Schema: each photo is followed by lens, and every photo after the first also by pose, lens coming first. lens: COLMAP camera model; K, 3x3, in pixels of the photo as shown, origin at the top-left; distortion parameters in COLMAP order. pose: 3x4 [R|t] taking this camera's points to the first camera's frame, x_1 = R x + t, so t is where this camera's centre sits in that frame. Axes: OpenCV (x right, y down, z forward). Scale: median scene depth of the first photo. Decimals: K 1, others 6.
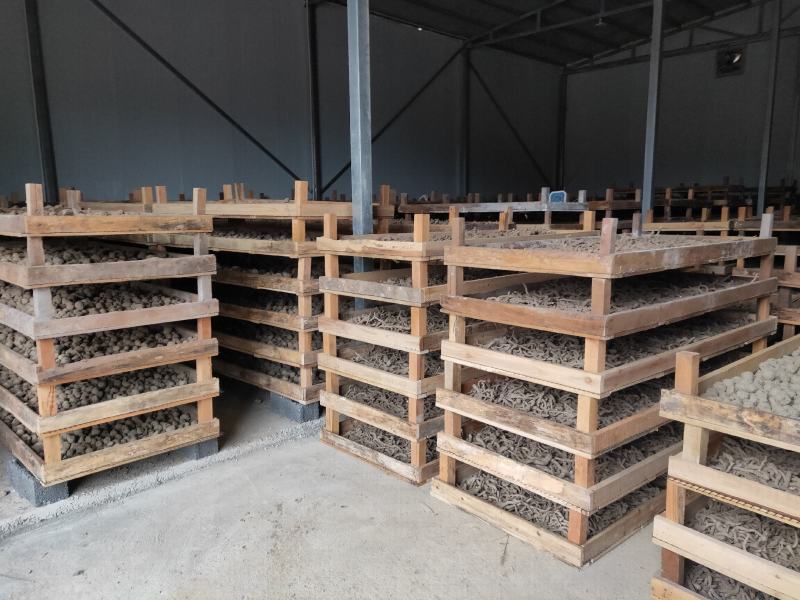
lens RADIAL K [[587.3, 0, 400.0], [0, 587.3, 300.0], [0, 0, 1]] dist [0.050708, -0.048265]
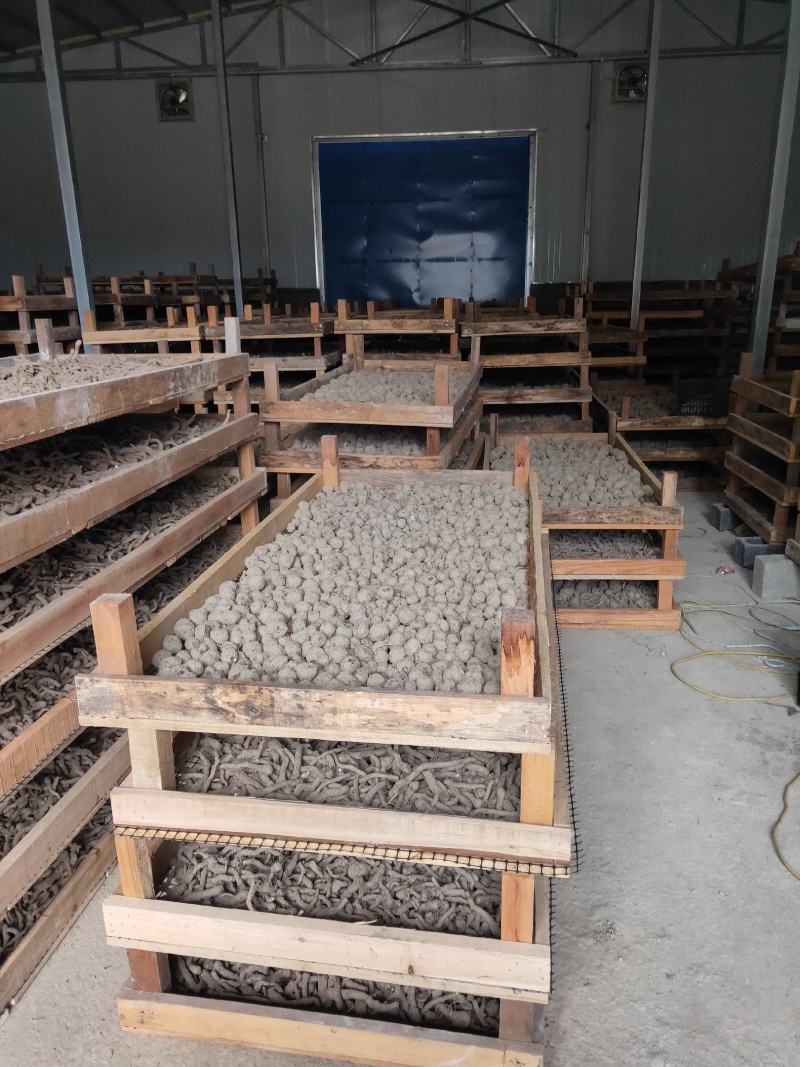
lens RADIAL K [[783.4, 0, 400.0], [0, 783.4, 533.5], [0, 0, 1]] dist [0.050708, -0.048265]
pose [[0.750313, -0.194899, 0.631699, 0.155660], [0.114221, 0.979402, 0.166507, -0.033399], [-0.651140, -0.052779, 0.757120, 0.193746]]
